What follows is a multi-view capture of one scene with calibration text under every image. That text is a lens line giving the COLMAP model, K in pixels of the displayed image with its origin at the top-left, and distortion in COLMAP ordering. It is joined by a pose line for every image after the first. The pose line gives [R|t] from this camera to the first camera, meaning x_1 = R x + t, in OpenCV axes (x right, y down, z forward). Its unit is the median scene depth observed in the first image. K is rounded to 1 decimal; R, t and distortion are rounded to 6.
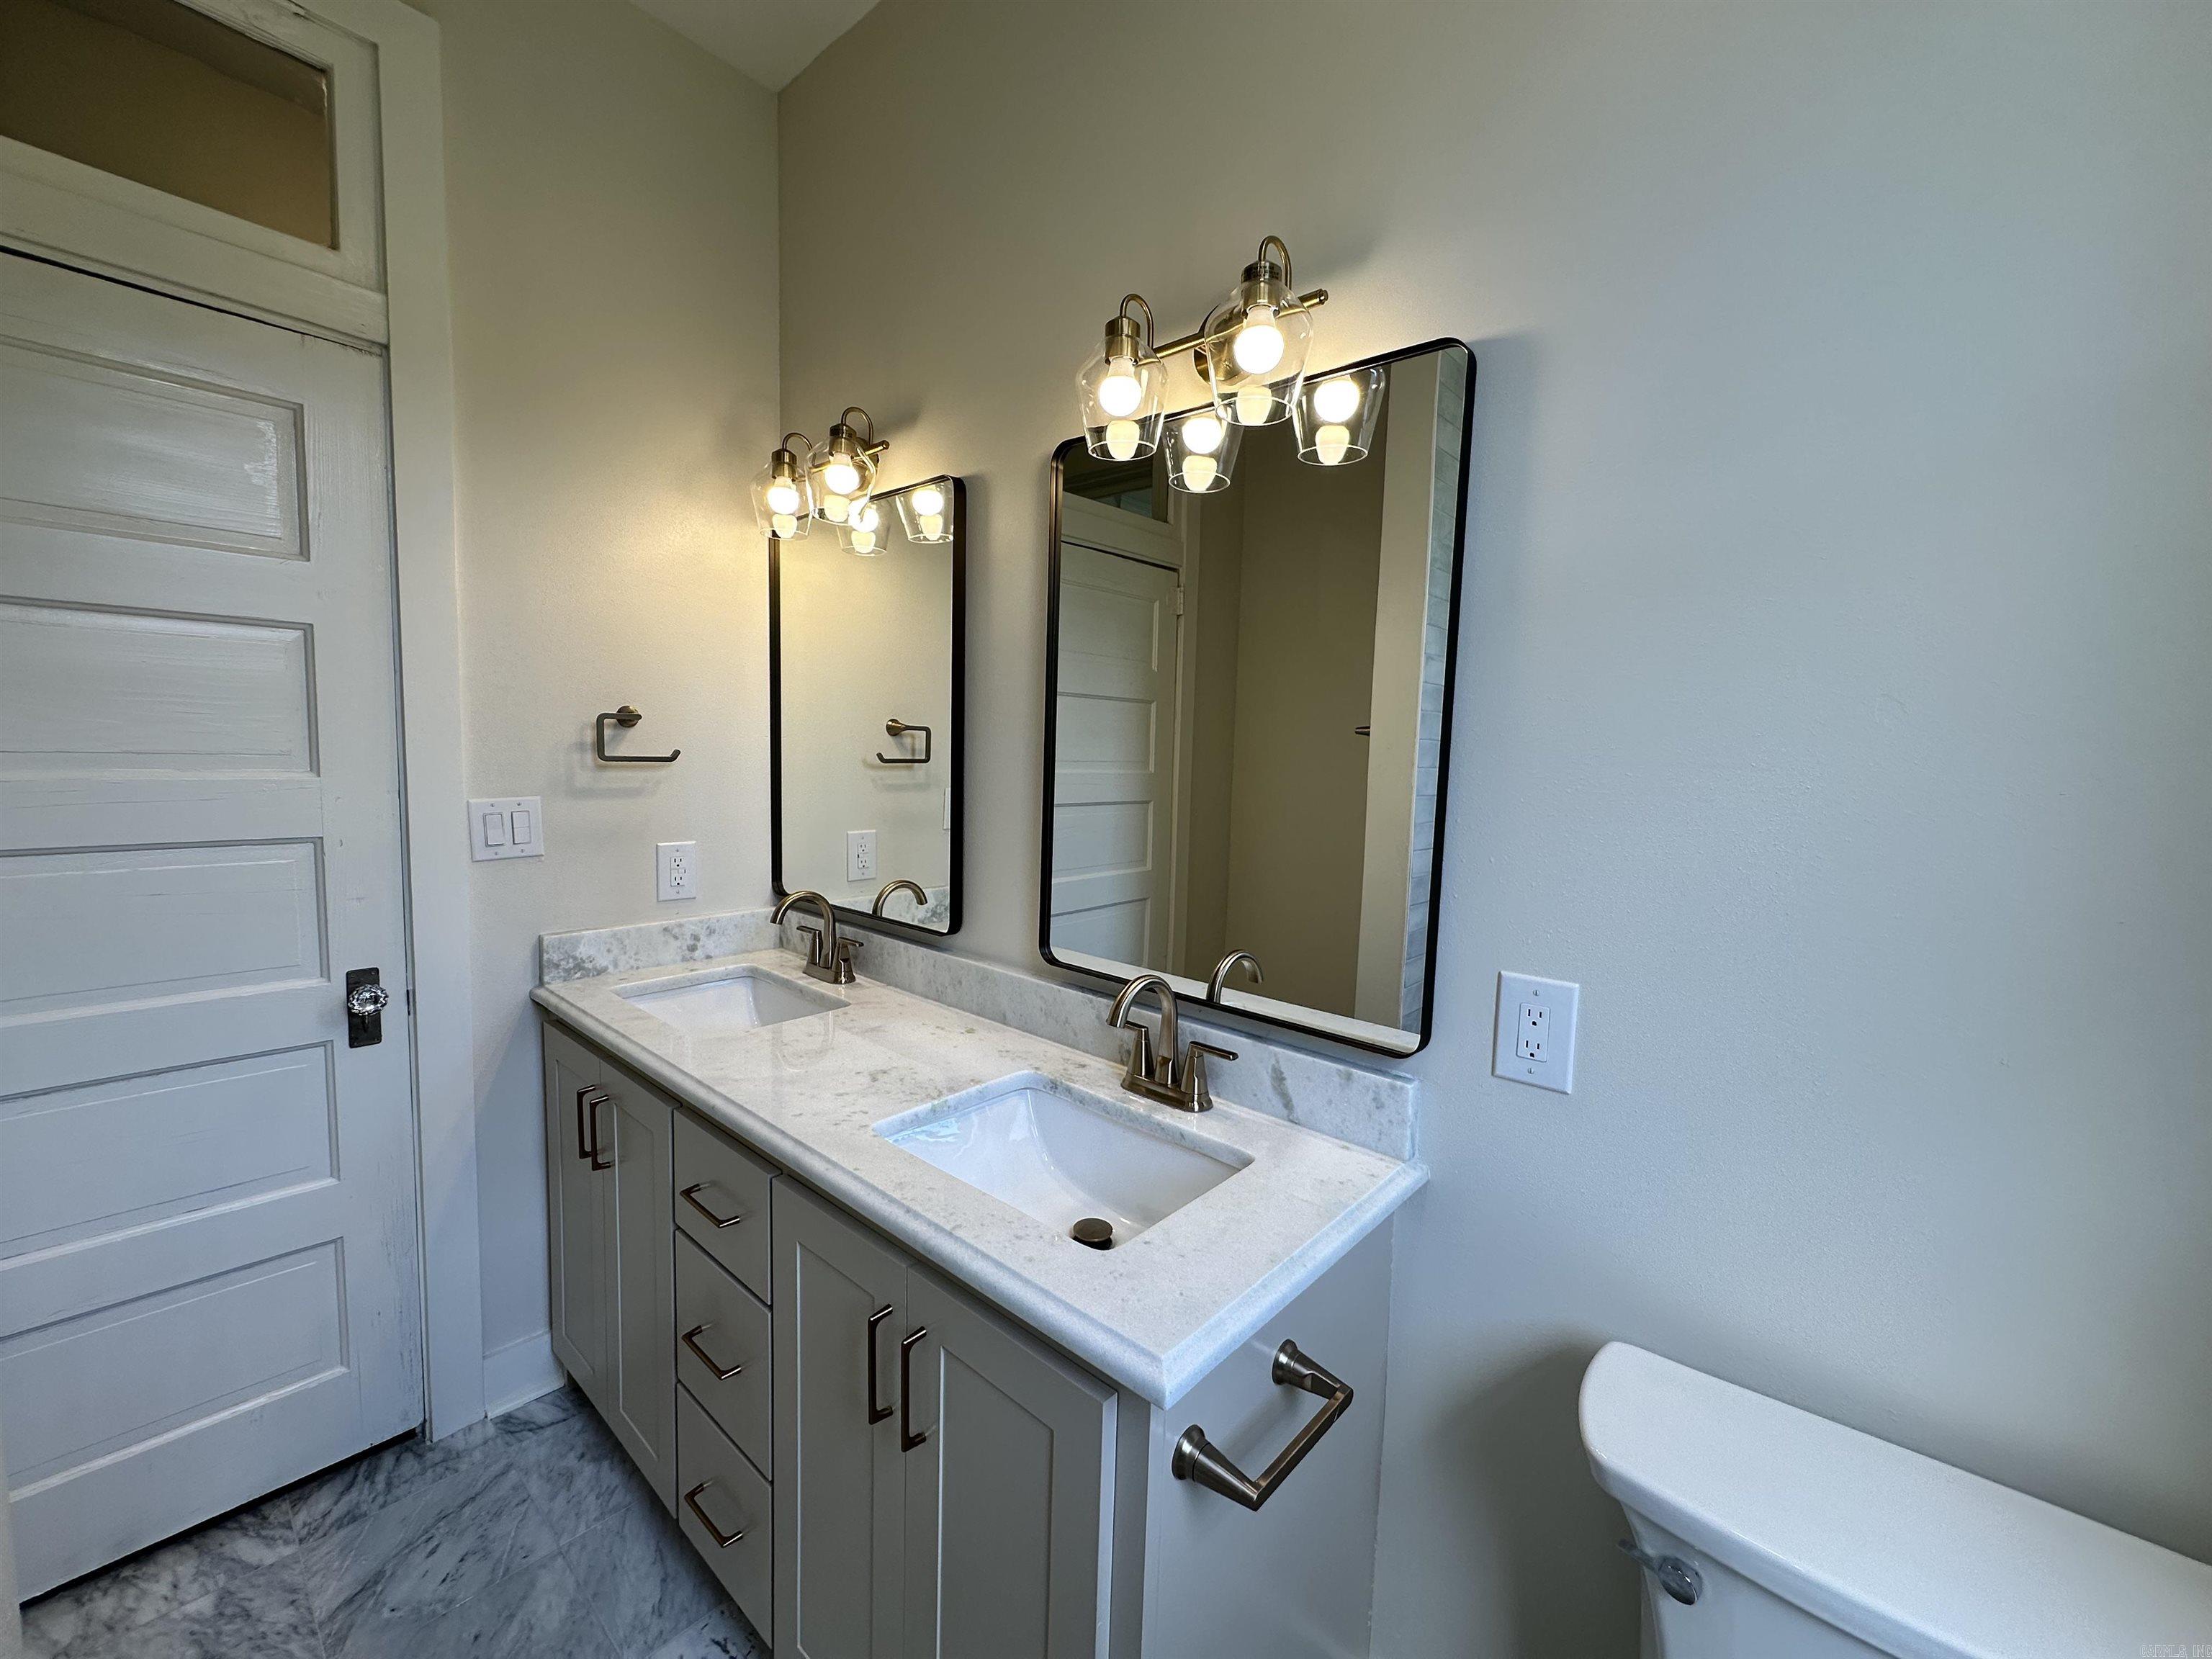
lens RADIAL K [[884.9, 0, 1106.0], [0, 884.9, 829.5], [0, 0, 1]] dist [-0.005035, 0.000722]
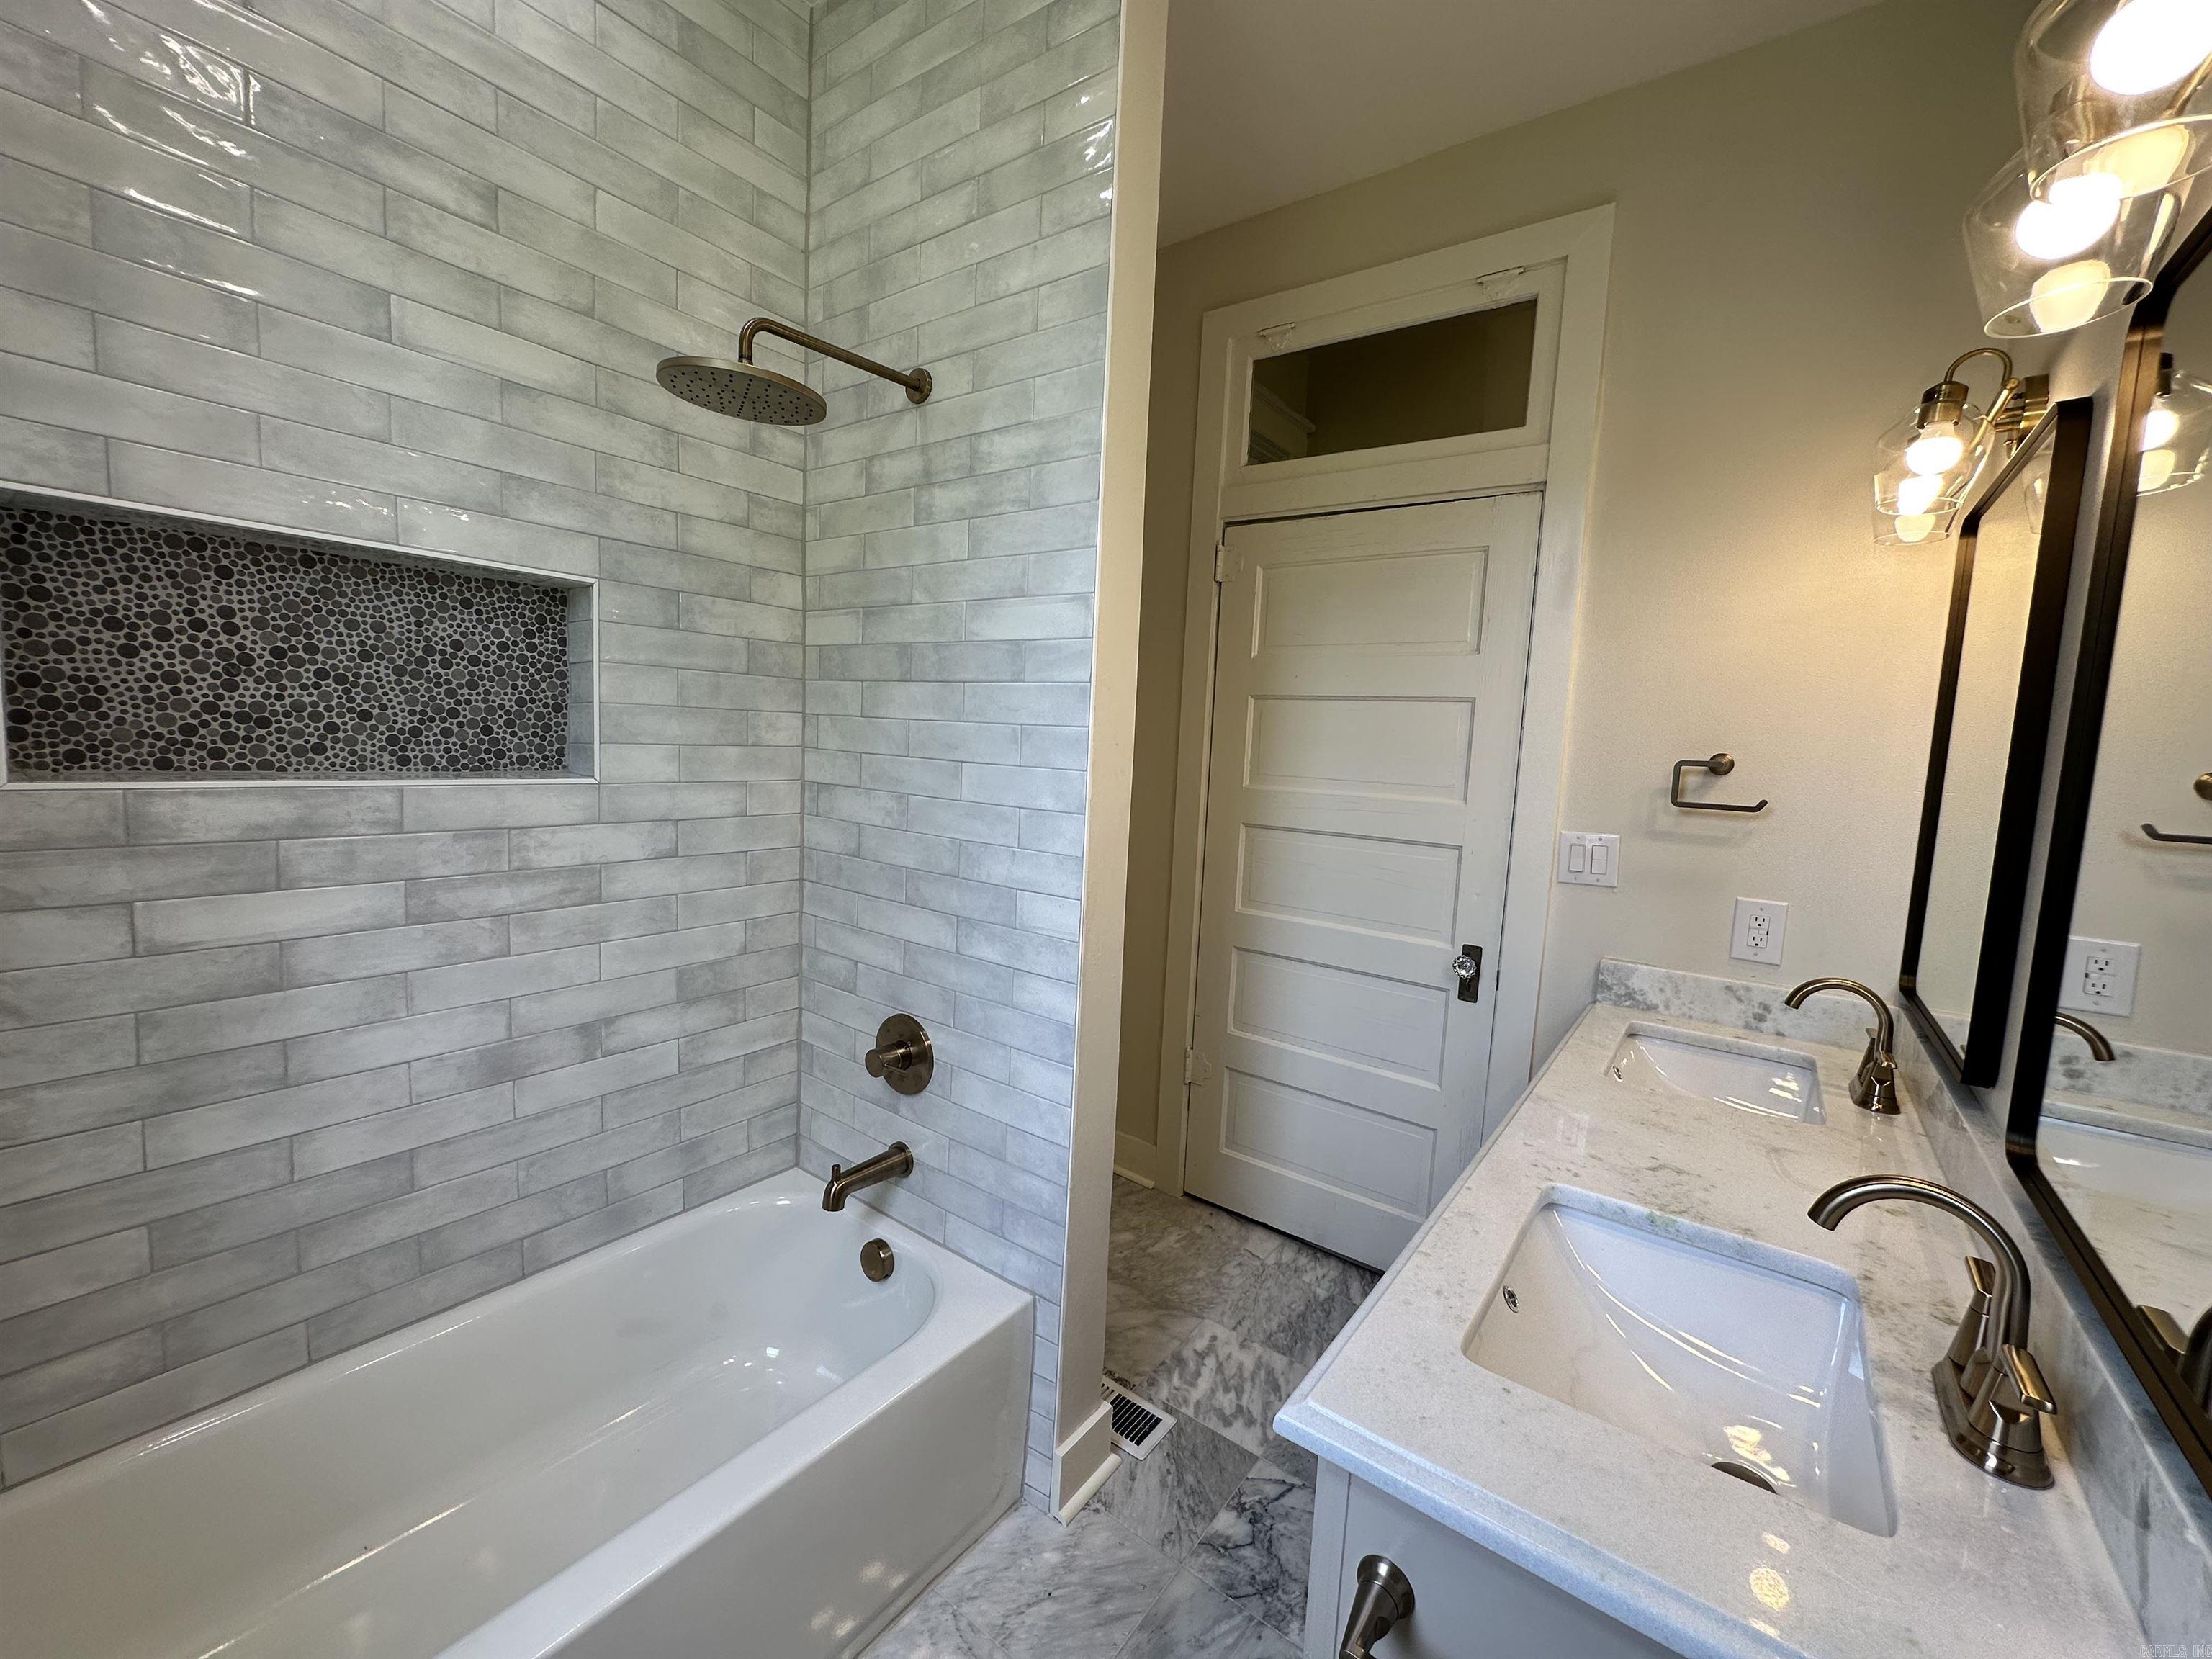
lens RADIAL K [[884.9, 0, 1106.0], [0, 884.9, 829.5], [0, 0, 1]] dist [-0.005035, 0.000722]
pose [[0.081346, 0.073124, -0.994000, 0.427311], [-0.137734, 0.988561, 0.061452, -0.023807], [0.987123, 0.131909, 0.090487, 0.266391]]
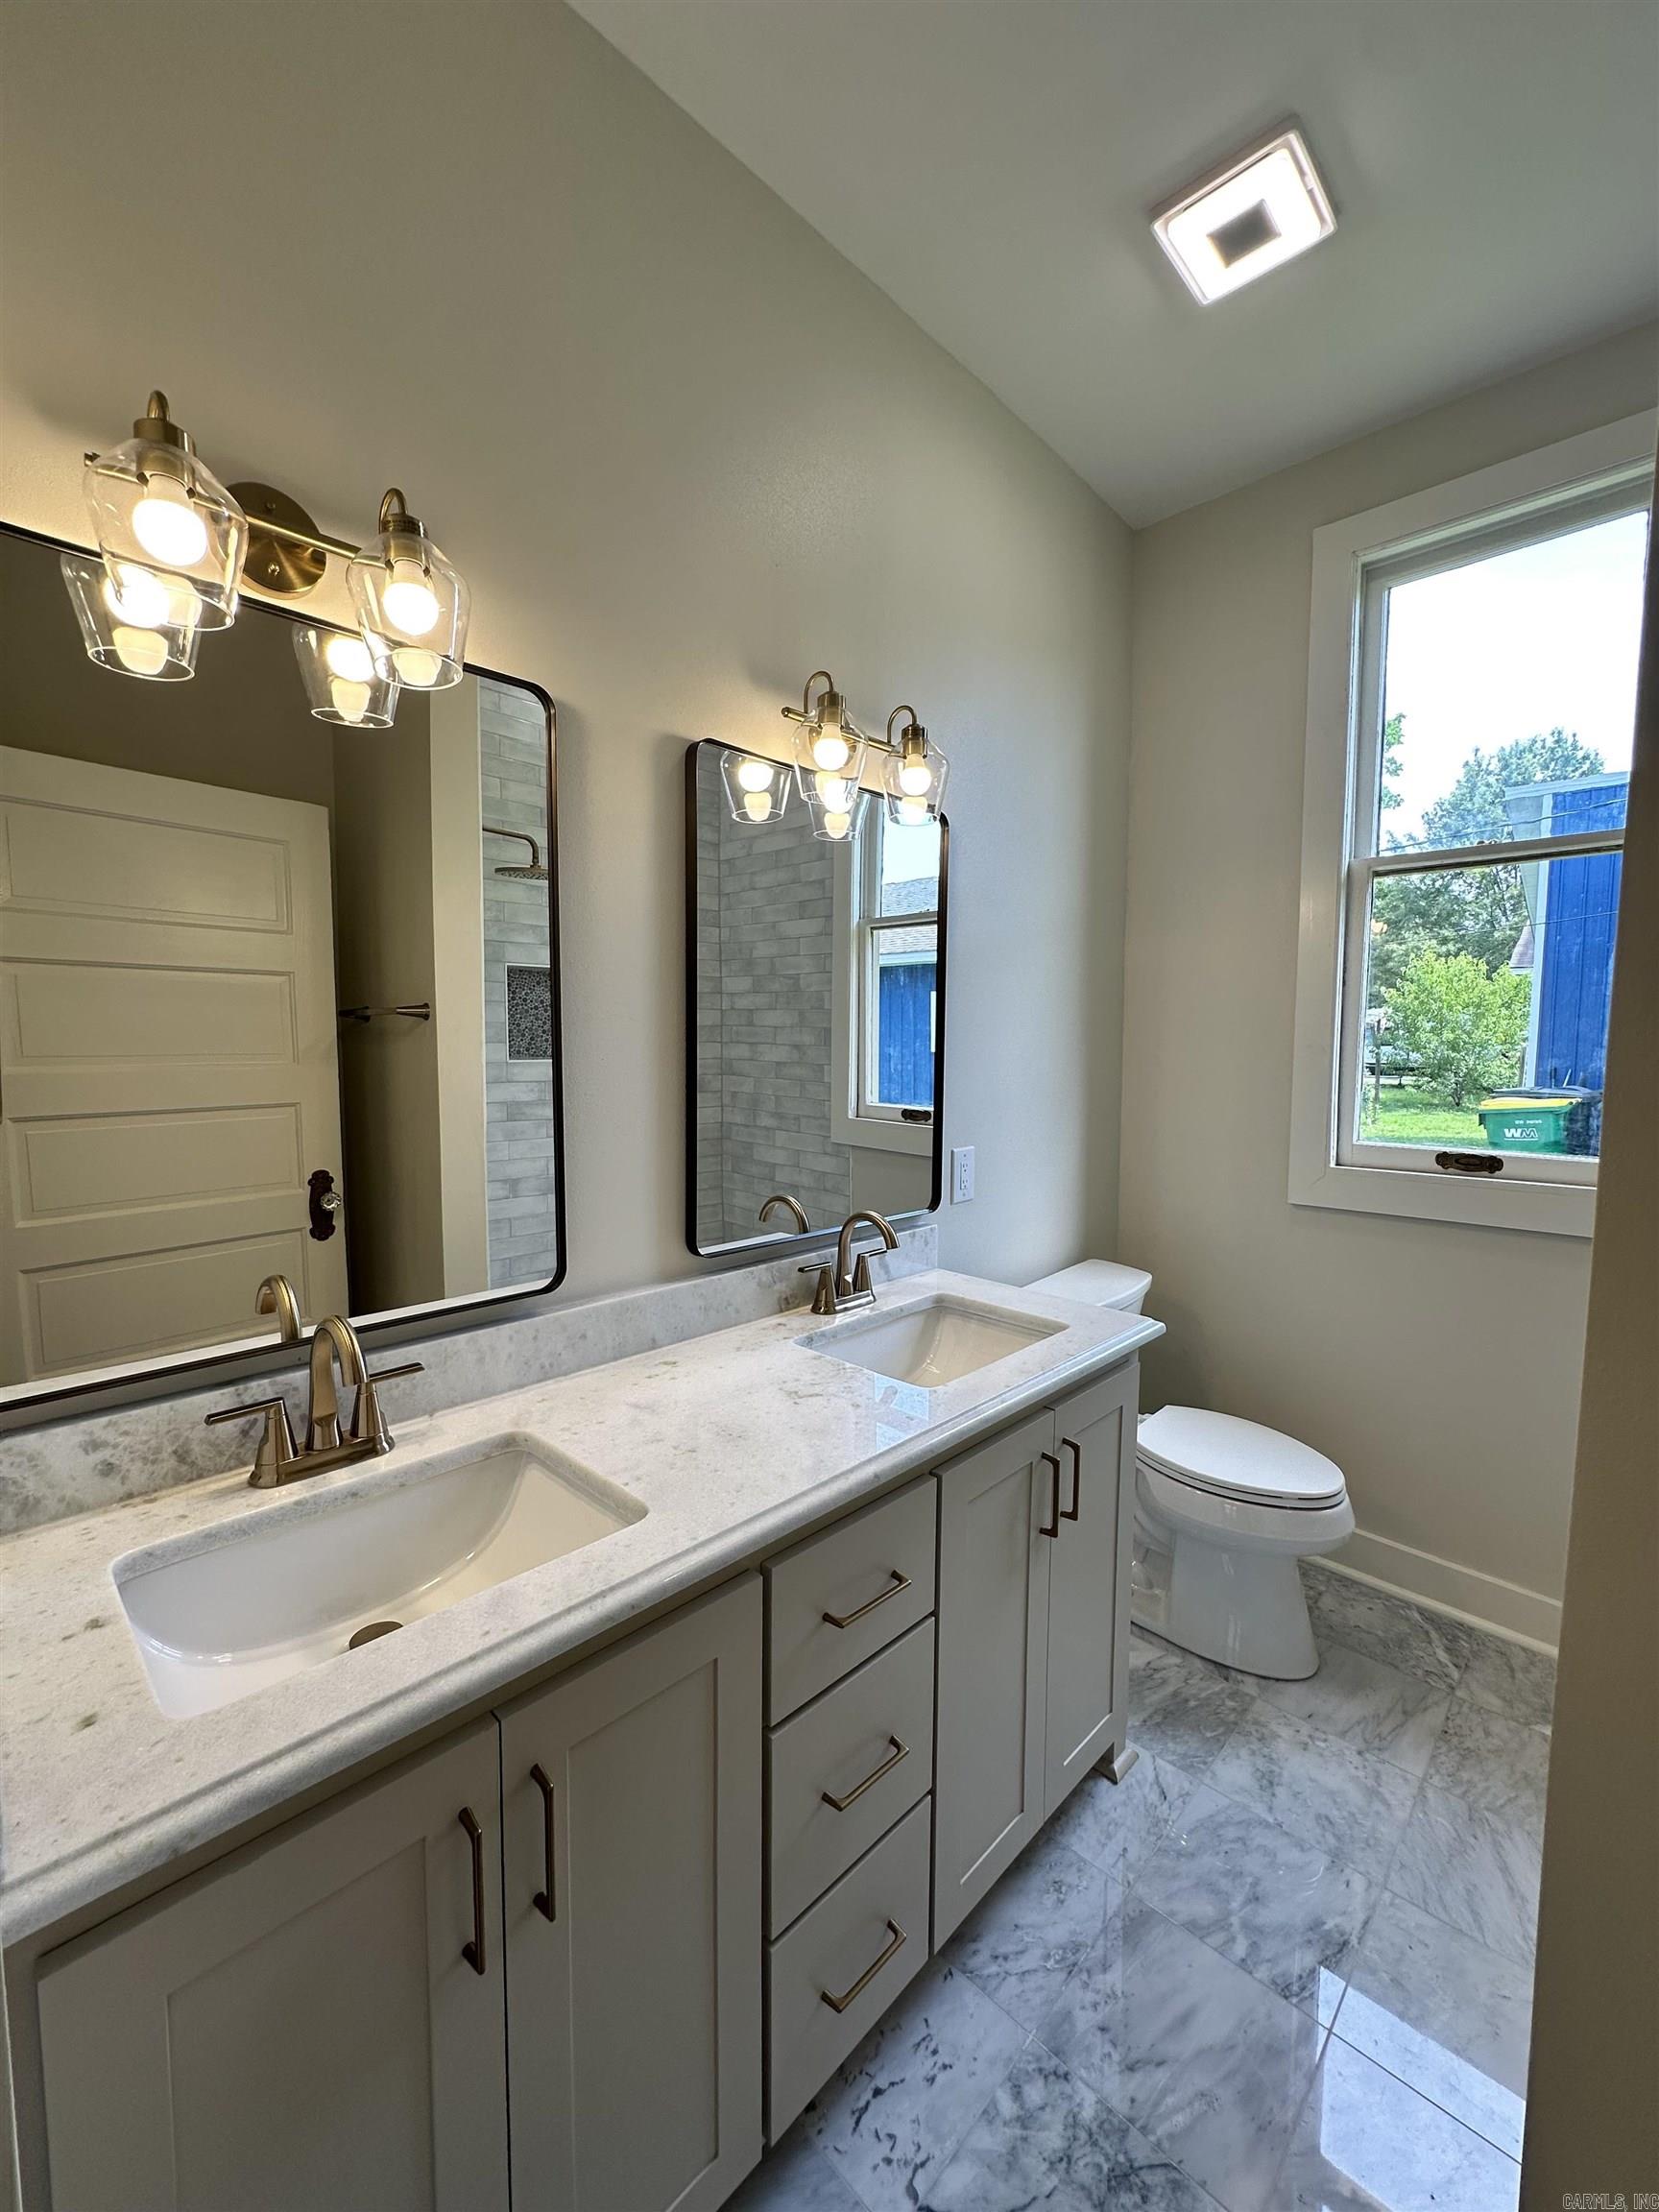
lens RADIAL K [[868.4, 0, 829.5], [0, 868.4, 1106.0], [0, 0, 1]] dist [-0.007734, -0.000105]
pose [[0.049896, -0.097145, 0.994019, -0.920391], [0.087958, 0.991819, 0.092515, -0.089726], [-0.994874, 0.082816, 0.058033, 0.712734]]
